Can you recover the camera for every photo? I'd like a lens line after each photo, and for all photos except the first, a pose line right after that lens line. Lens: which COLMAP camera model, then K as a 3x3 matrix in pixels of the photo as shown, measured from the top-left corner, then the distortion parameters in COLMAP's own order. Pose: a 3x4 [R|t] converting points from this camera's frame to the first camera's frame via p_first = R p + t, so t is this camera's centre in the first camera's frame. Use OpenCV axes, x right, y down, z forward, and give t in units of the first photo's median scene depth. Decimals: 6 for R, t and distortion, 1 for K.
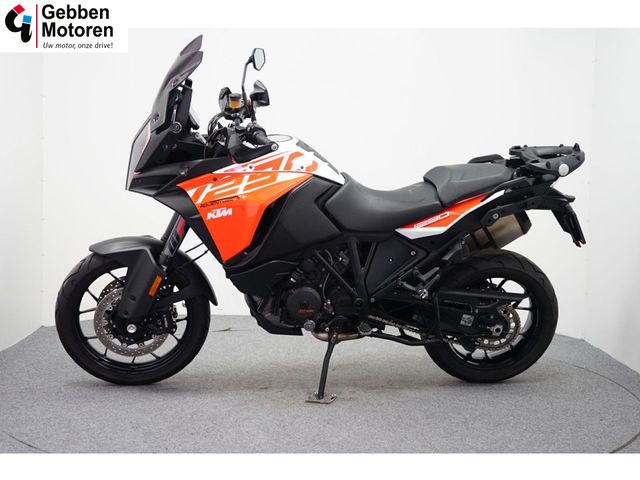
lens RADIAL K [[953.0, 0, 319.9], [0, 953.0, 240.1], [0, 0, 1]] dist [0.066119, 0.000000]
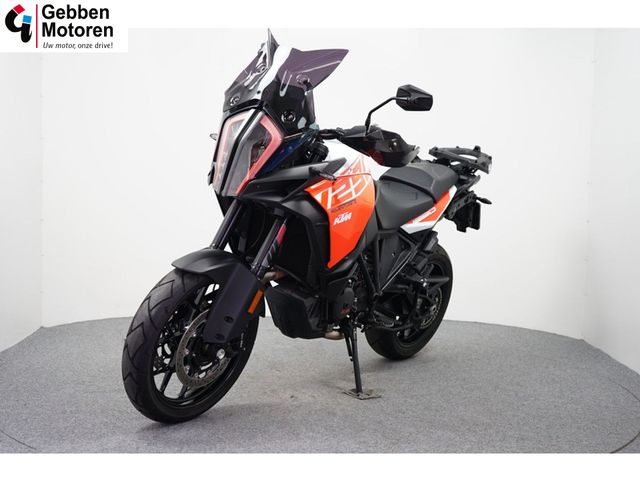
lens RADIAL K [[953.0, 0, 319.8], [0, 953.0, 240.6], [0, 0, 1]] dist [0.066119, 0.000000]
pose [[0.689425, -0.064840, 0.721449, -0.766244], [0.052071, 0.997845, 0.039921, -0.042186], [-0.722483, 0.010044, 0.691316, 0.326812]]
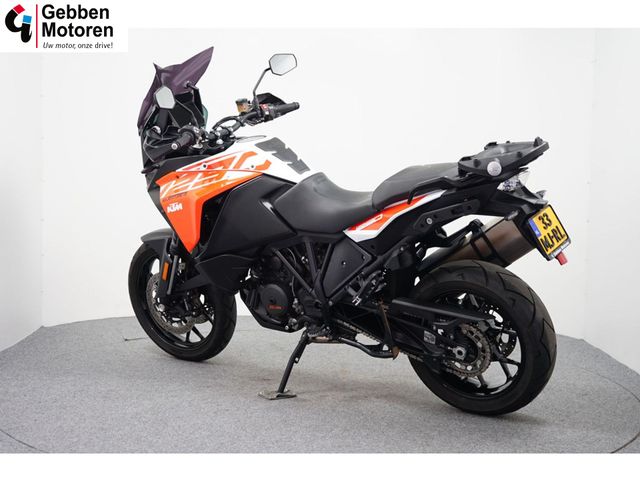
lens RADIAL K [[953.0, 0, 320.2], [0, 953.0, 239.3], [0, 0, 1]] dist [0.066119, 0.000000]
pose [[0.737566, 0.045994, -0.673707, 0.715056], [-0.061173, 0.998127, 0.001170, -0.002808], [0.672498, 0.040349, 0.738998, 0.279212]]
